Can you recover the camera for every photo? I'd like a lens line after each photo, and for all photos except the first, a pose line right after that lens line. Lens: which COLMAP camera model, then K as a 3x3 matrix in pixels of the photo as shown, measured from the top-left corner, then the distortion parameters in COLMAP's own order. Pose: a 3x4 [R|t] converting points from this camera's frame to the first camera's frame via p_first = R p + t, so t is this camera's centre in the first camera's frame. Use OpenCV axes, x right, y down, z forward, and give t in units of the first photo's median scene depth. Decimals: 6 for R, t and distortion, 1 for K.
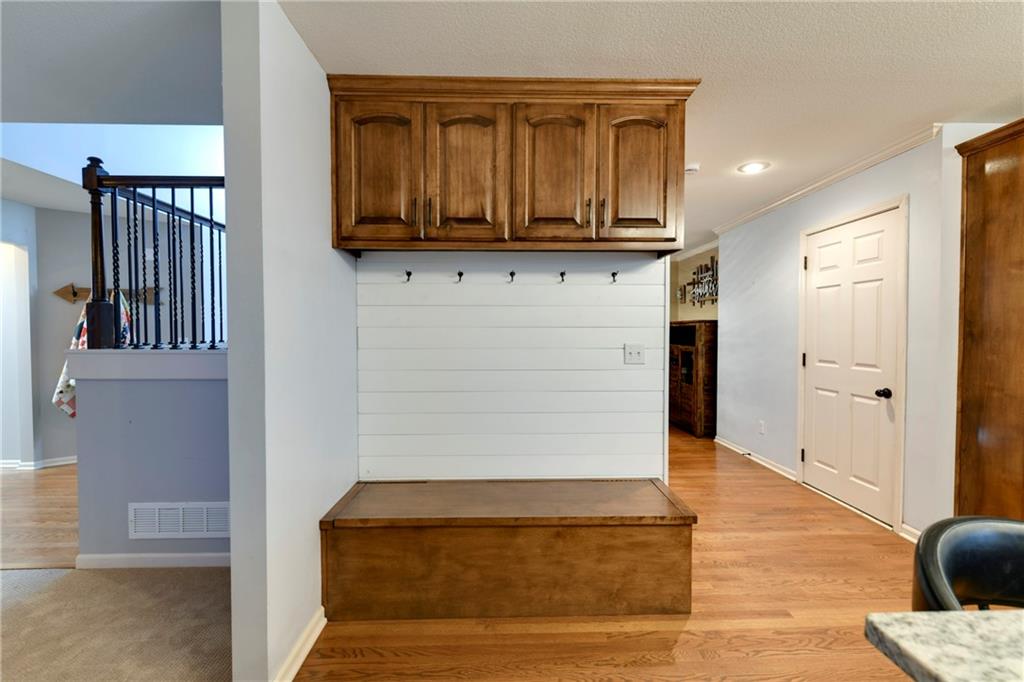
lens RADIAL K [[419.3, 0, 510.5], [0, 419.3, 341.5], [0, 0, 1]] dist [-0.001315, 0.000058]
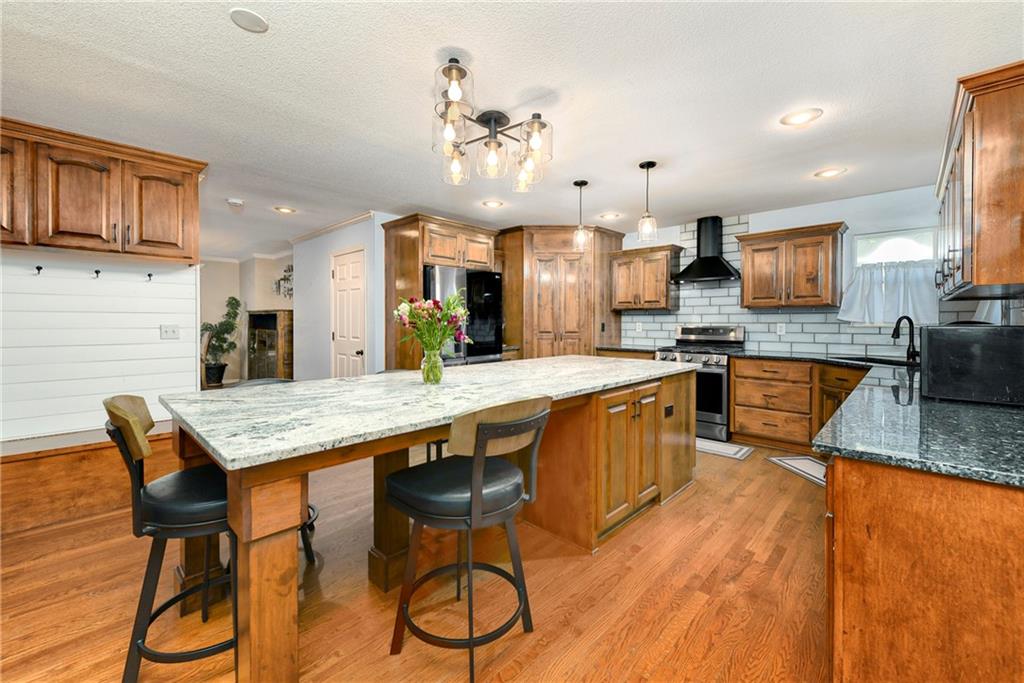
lens RADIAL K [[419.3, 0, 523.1], [0, 419.3, 326.1], [0, 0, 1]] dist [-0.001315, 0.000058]
pose [[0.699672, -0.005354, 0.714444, 0.138973], [0.013093, 0.999900, -0.005329, 0.039528], [-0.714345, 0.013083, 0.699672, -1.010003]]
